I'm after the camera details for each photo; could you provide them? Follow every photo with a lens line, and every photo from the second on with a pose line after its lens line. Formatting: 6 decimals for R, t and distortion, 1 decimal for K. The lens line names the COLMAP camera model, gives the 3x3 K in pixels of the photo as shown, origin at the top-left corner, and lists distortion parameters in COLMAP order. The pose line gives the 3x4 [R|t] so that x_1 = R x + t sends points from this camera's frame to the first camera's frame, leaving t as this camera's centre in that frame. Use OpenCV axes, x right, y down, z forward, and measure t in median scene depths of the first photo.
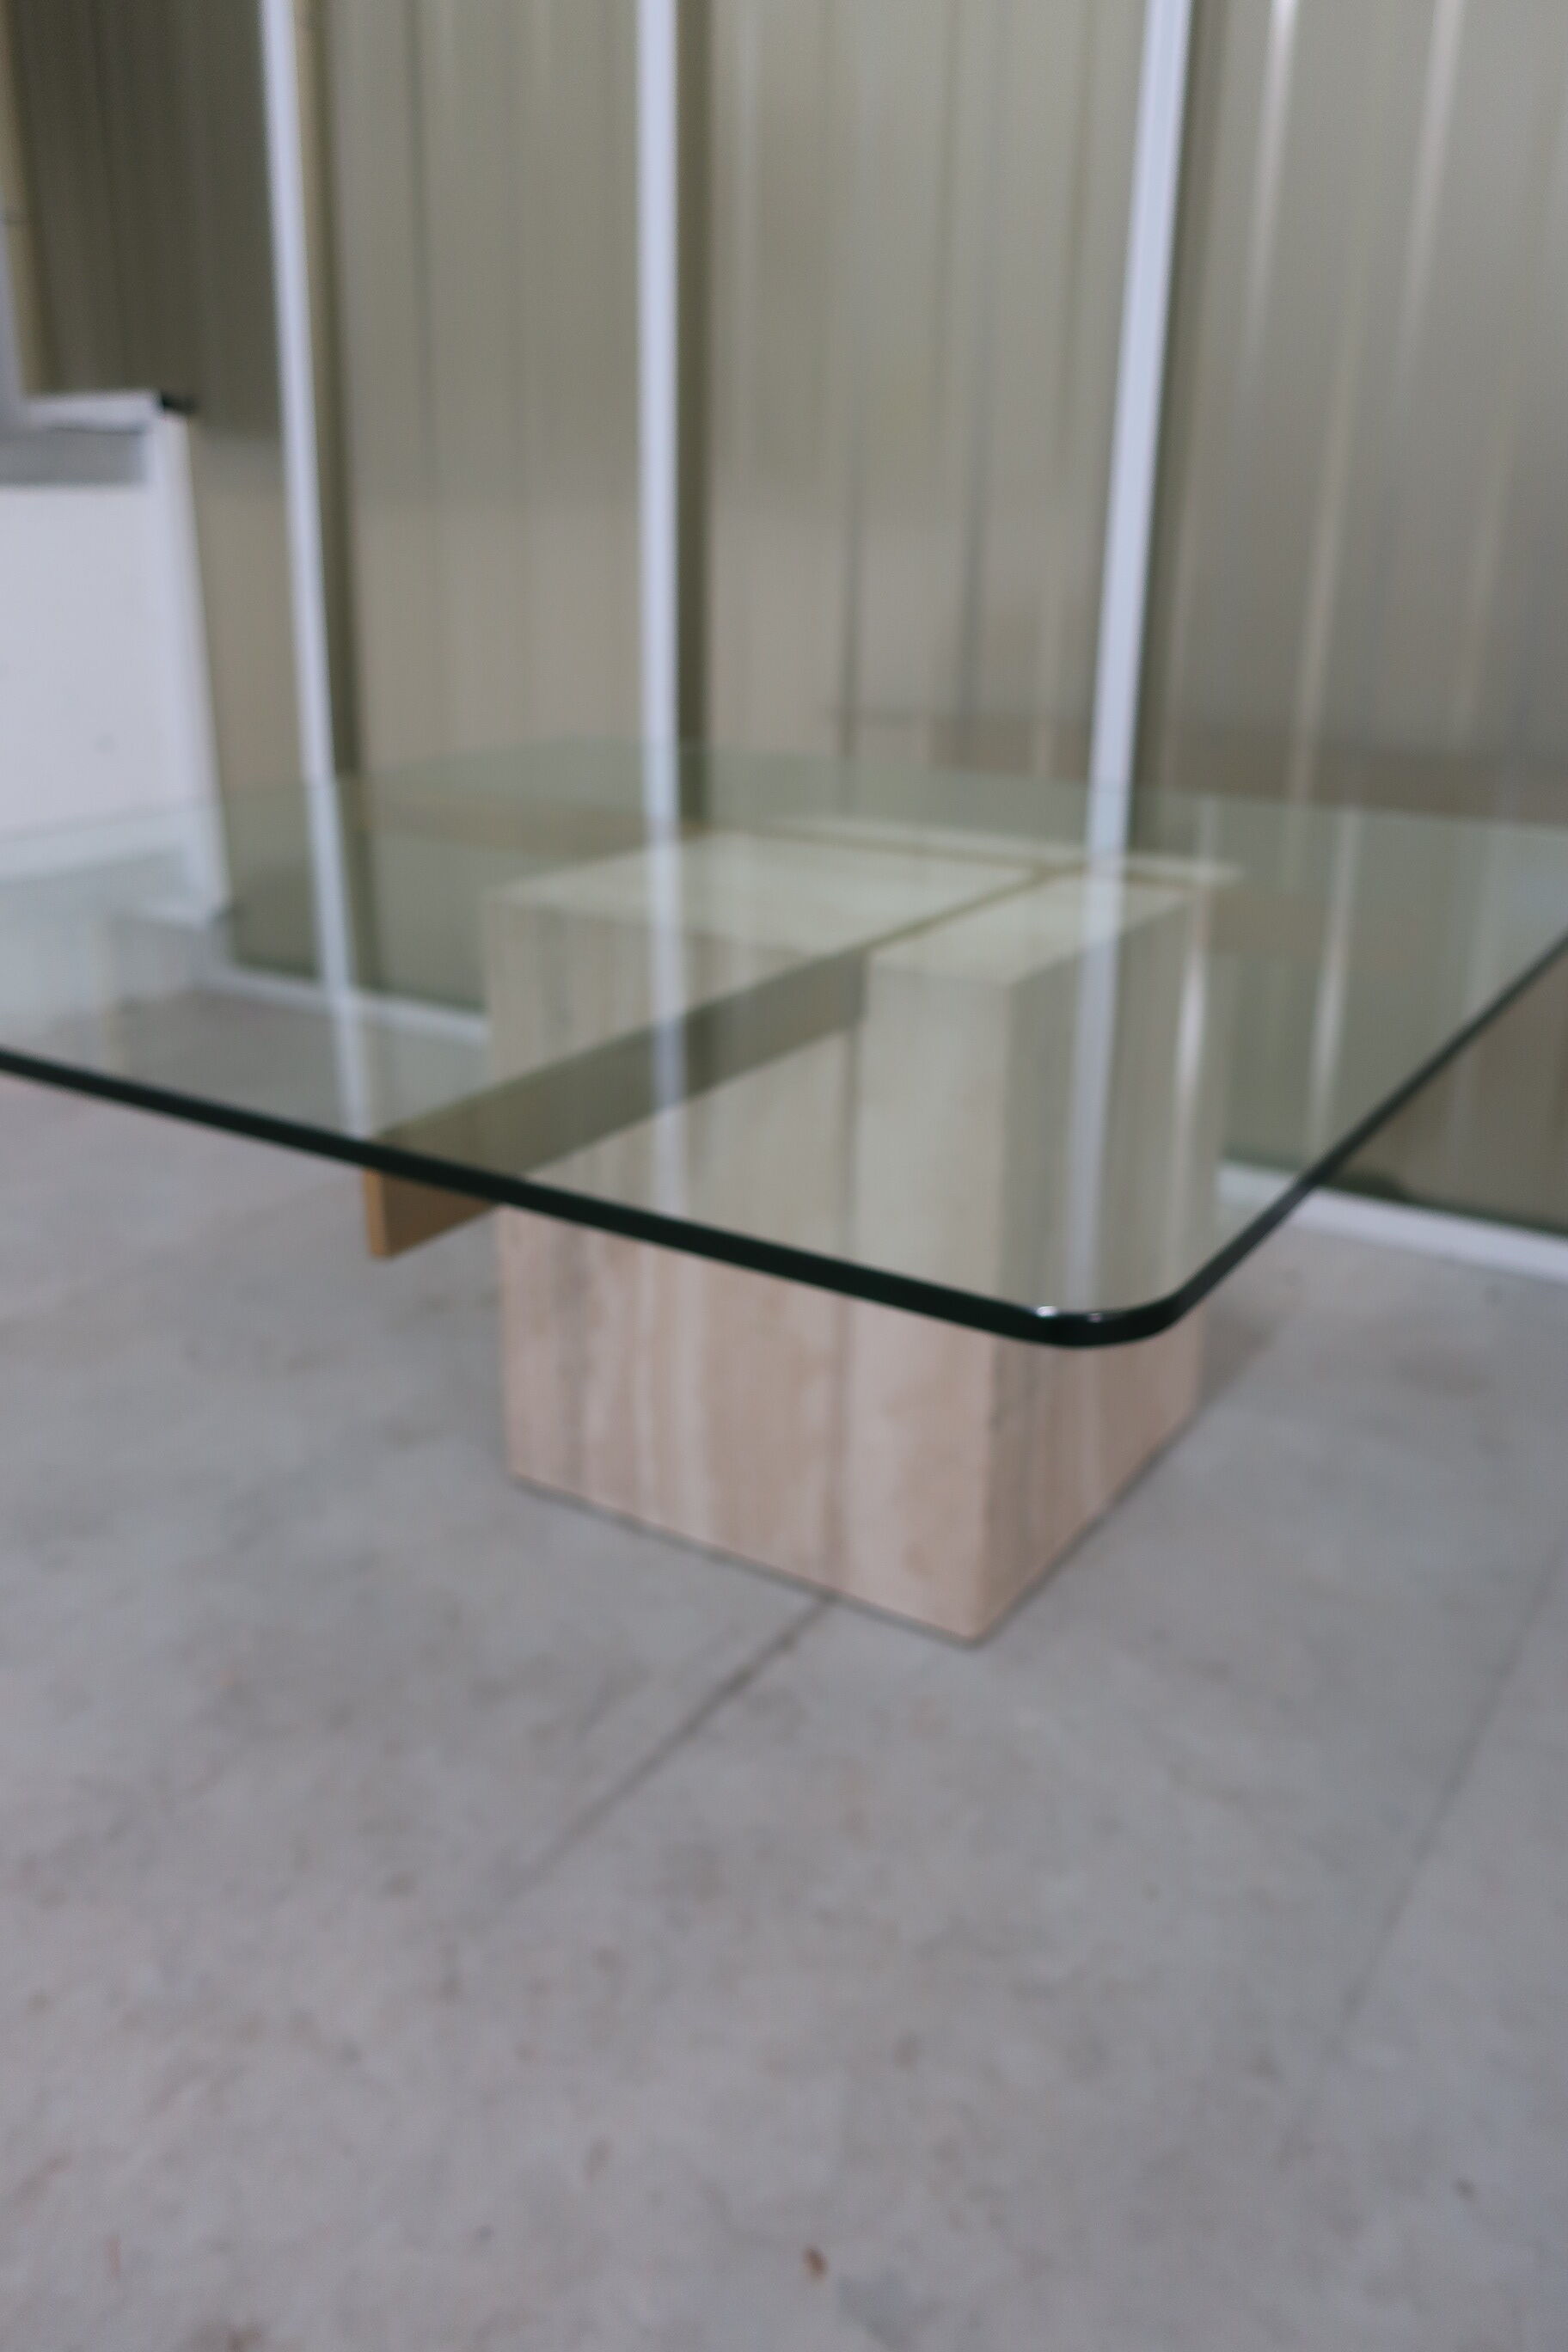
lens RADIAL K [[1860.0, 0, 775.0], [0, 1860.0, 1166.1], [0, 0, 1]] dist [-0.010118, 0.014597]
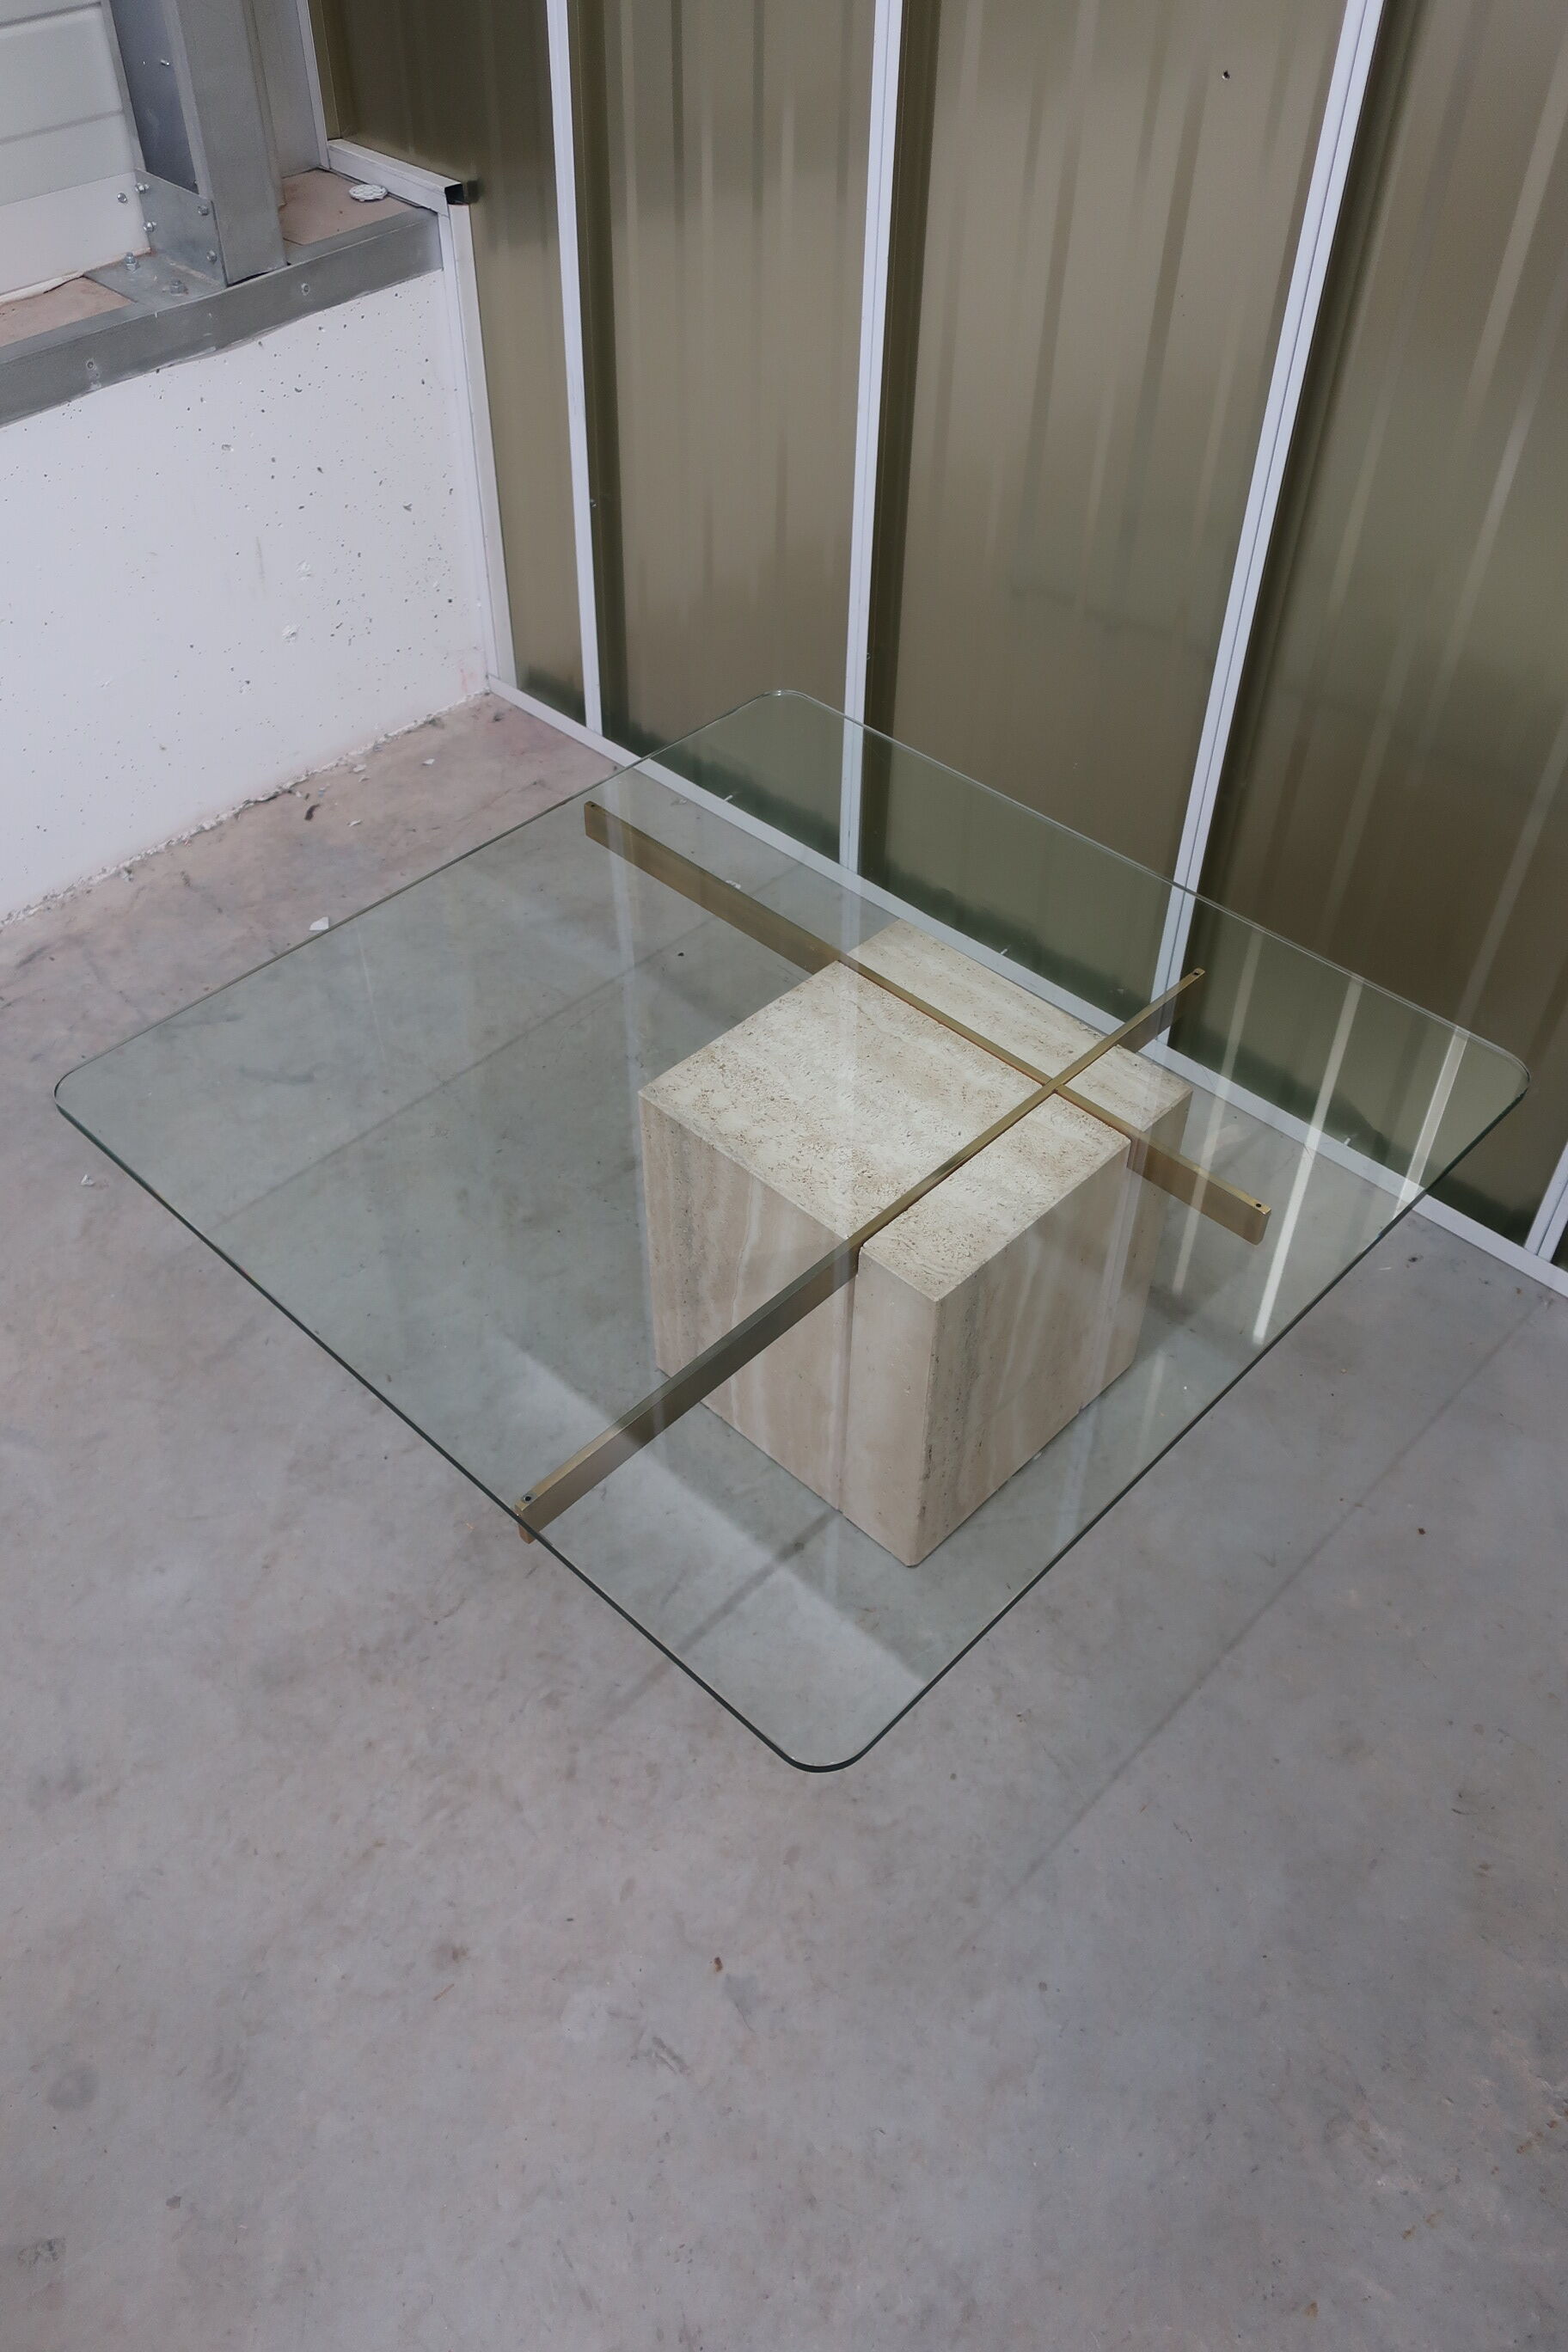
lens RADIAL K [[1860.0, 0, 771.3], [0, 1860.0, 1165.3], [0, 0, 1]] dist [-0.010118, 0.014597]
pose [[0.980699, 0.134092, -0.142295, 0.188617], [-0.062608, 0.904822, 0.421162, -0.820015], [0.185226, -0.404124, 0.895754, -0.377585]]
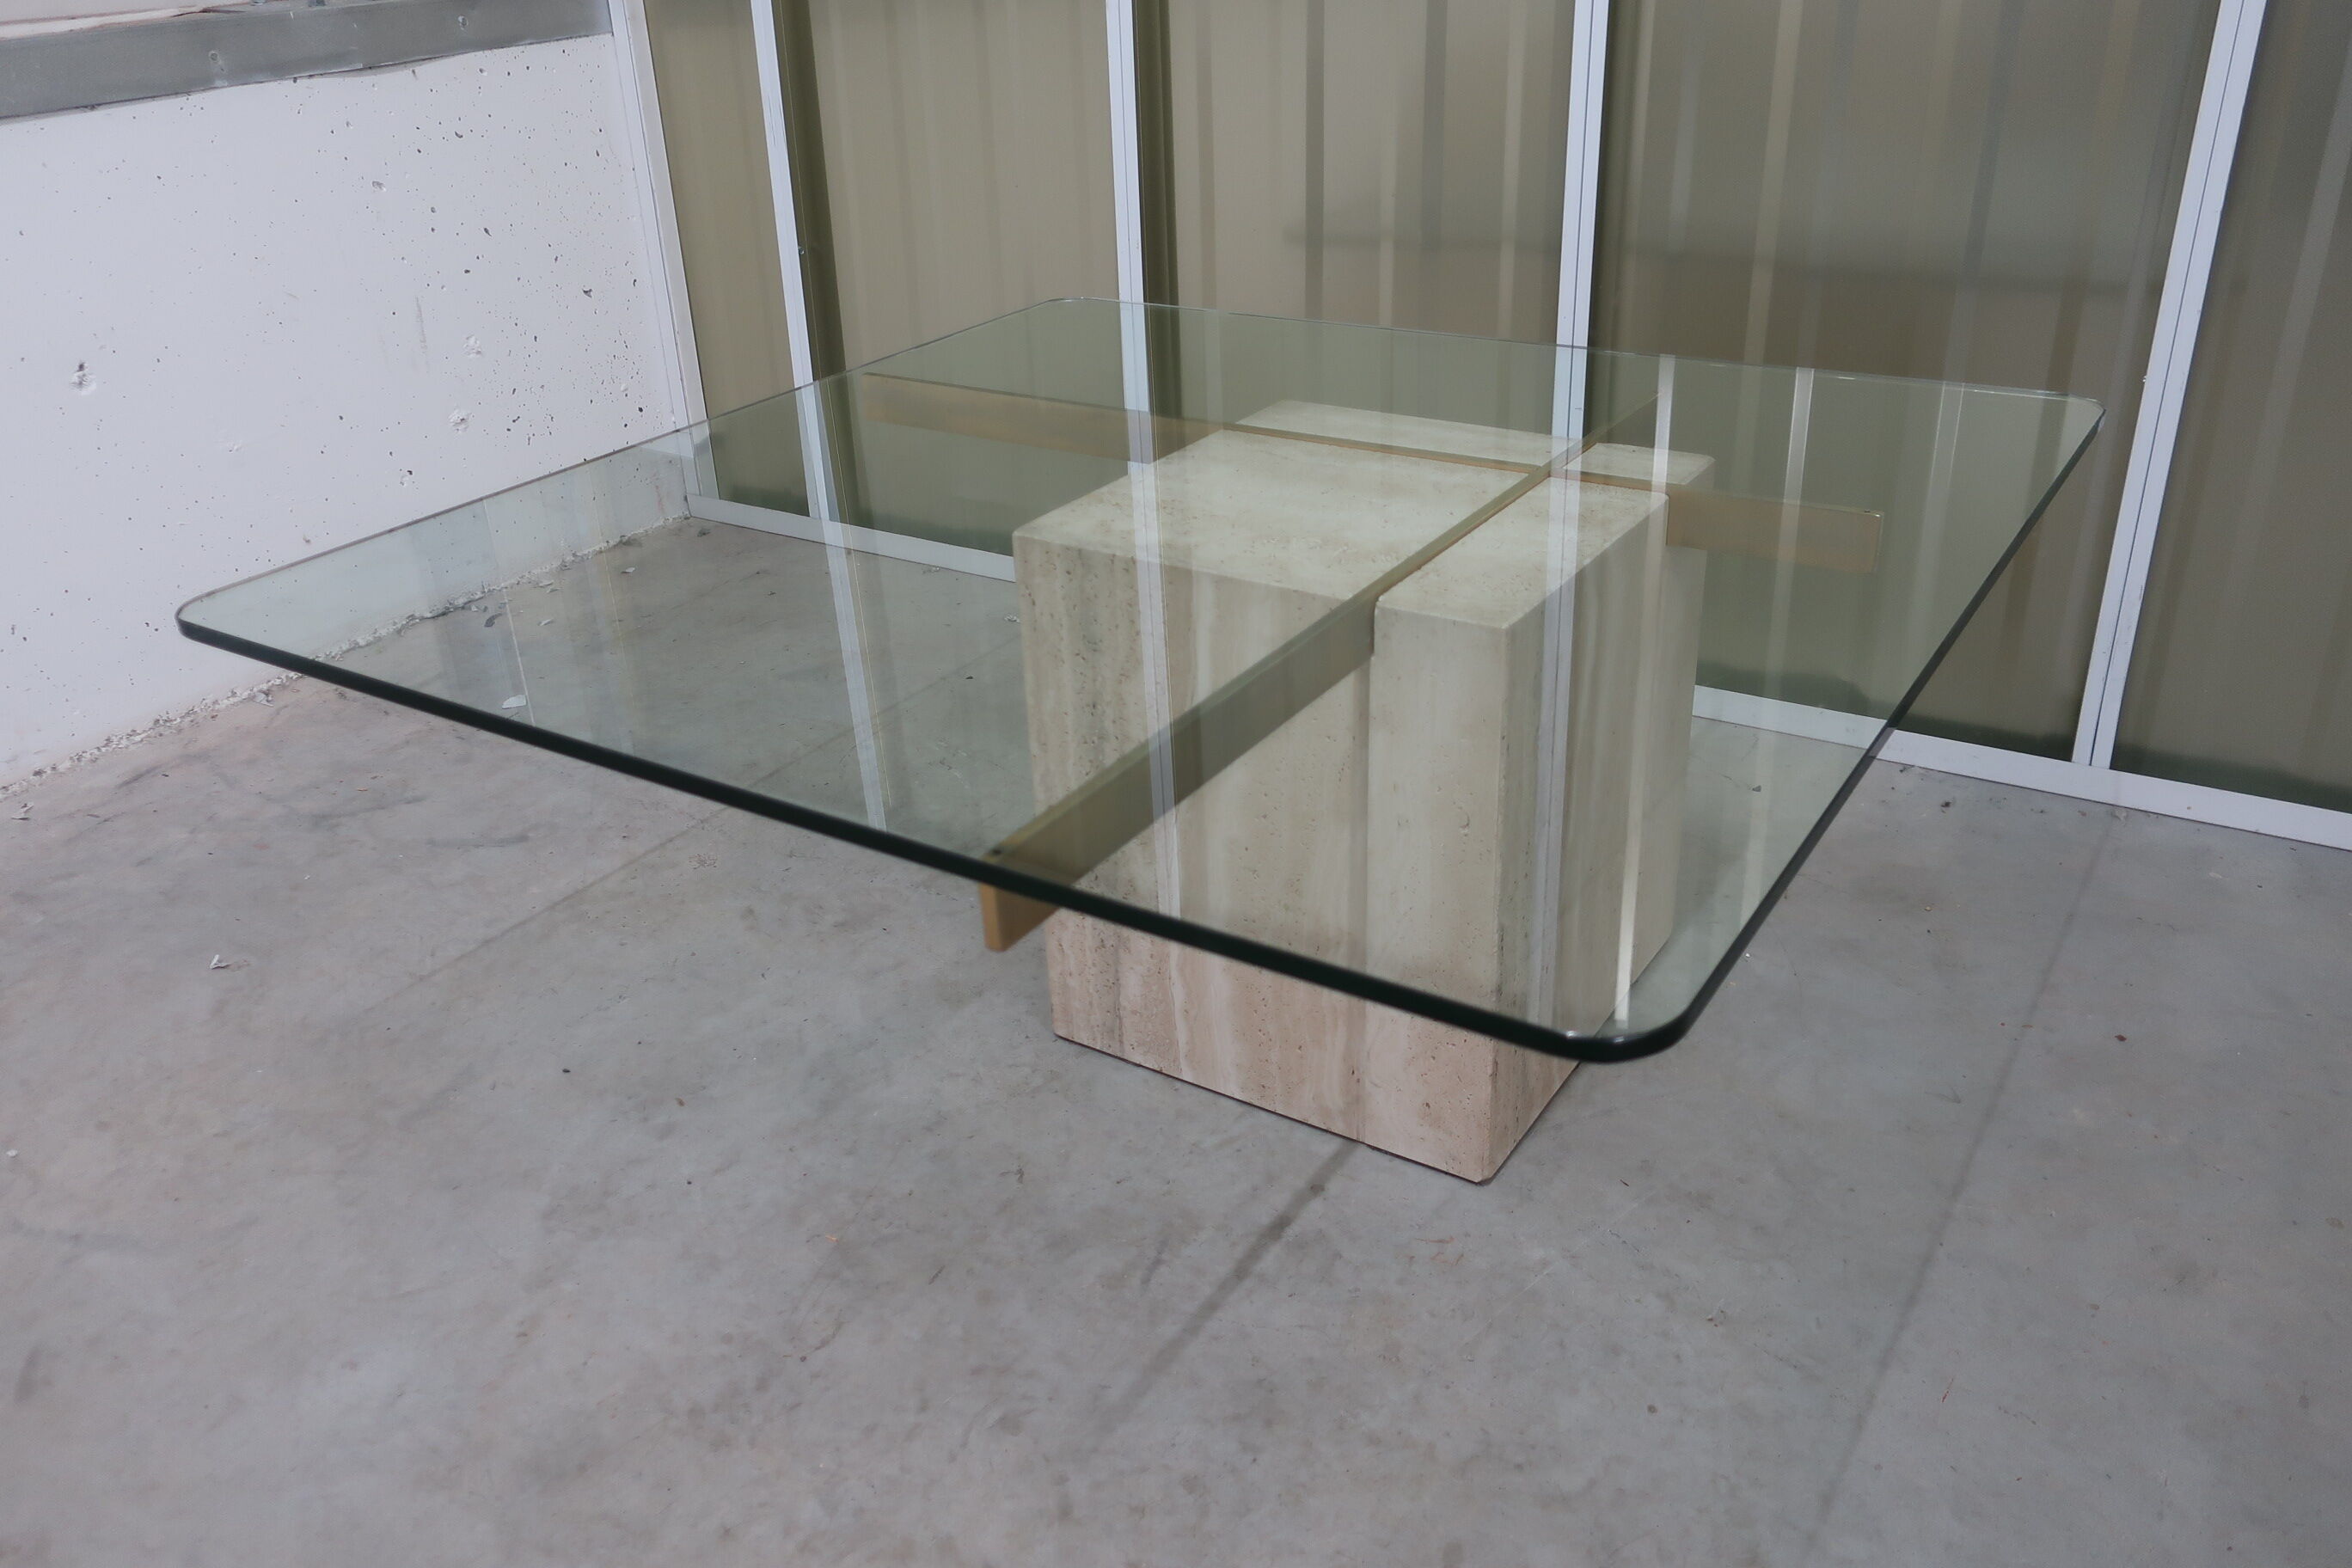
lens RADIAL K [[1860.0, 0, 1161.1], [0, 1860.0, 785.5], [0, 0, 1]] dist [-0.010118, 0.014597]
pose [[0.998624, -0.041736, -0.031767, -0.047085], [0.045025, 0.992795, 0.111048, -0.129804], [0.026904, -0.112325, 0.993307, -0.114490]]
